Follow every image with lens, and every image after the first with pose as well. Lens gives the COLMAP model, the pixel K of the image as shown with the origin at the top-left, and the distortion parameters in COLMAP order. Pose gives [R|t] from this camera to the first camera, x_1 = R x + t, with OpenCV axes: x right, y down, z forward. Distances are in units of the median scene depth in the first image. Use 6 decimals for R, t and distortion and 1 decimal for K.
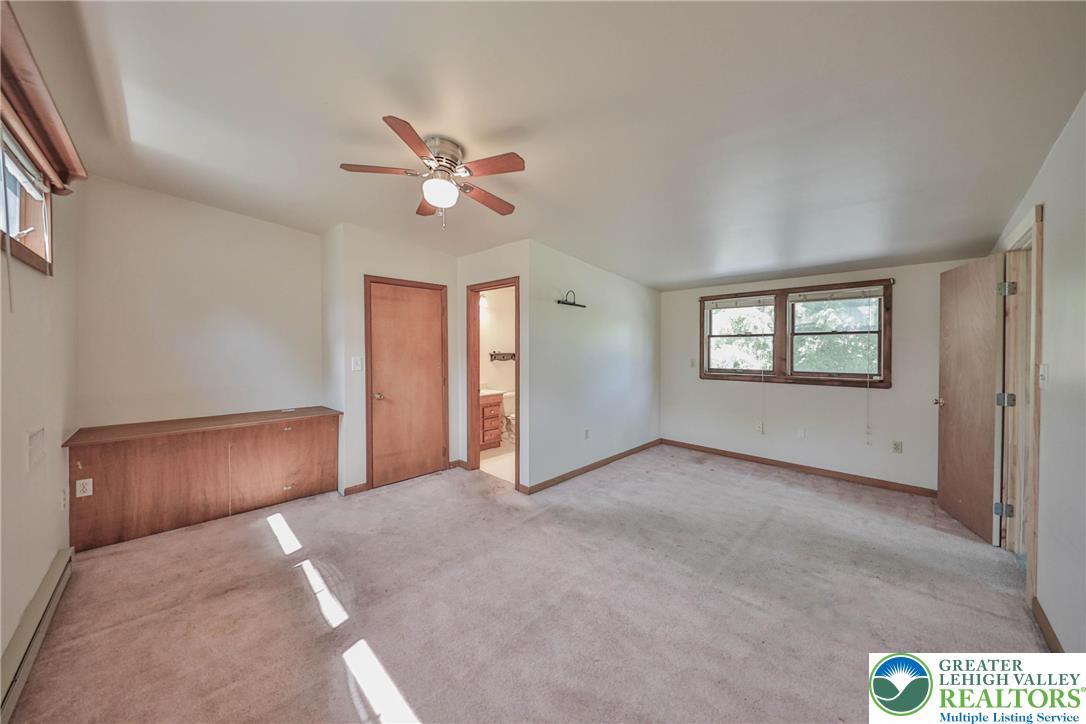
lens RADIAL K [[369.7, 0, 546.3], [0, 369.7, 347.4], [0, 0, 1]] dist [-0.000844, -0.000135]
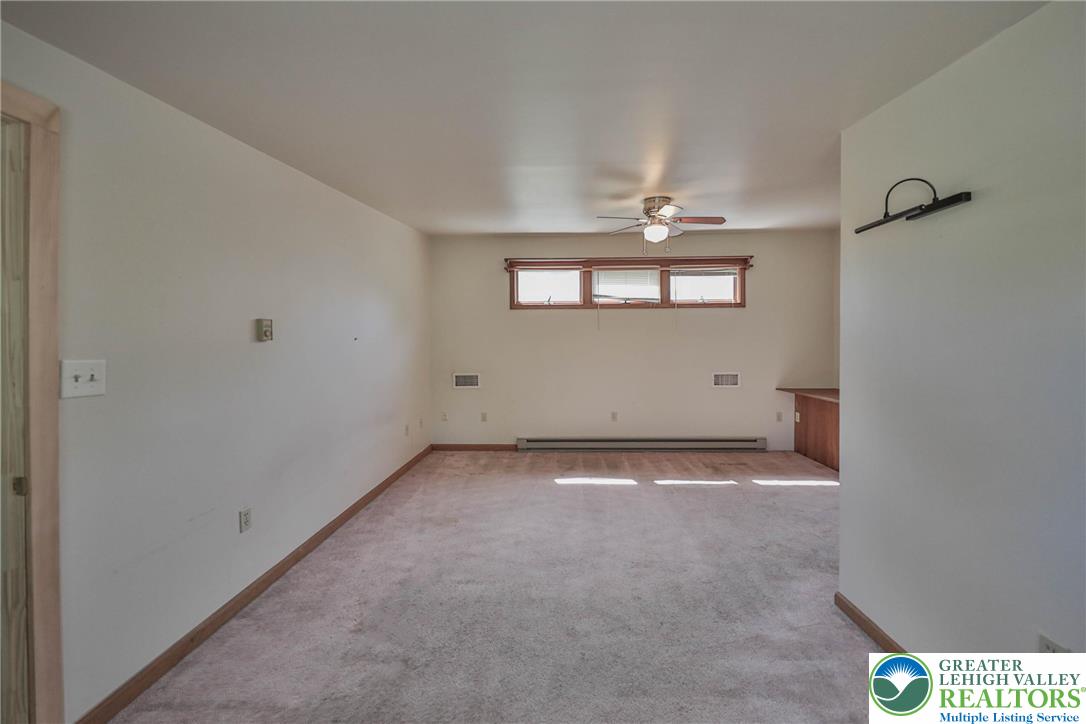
lens RADIAL K [[369.7, 0, 546.3], [0, 369.7, 347.4], [0, 0, 1]] dist [-0.000844, -0.000135]
pose [[-0.736378, 0.008918, -0.676511, 0.579896], [-0.006093, 0.999785, 0.019811, 0.011188], [0.676543, 0.018710, -0.736166, 1.016026]]
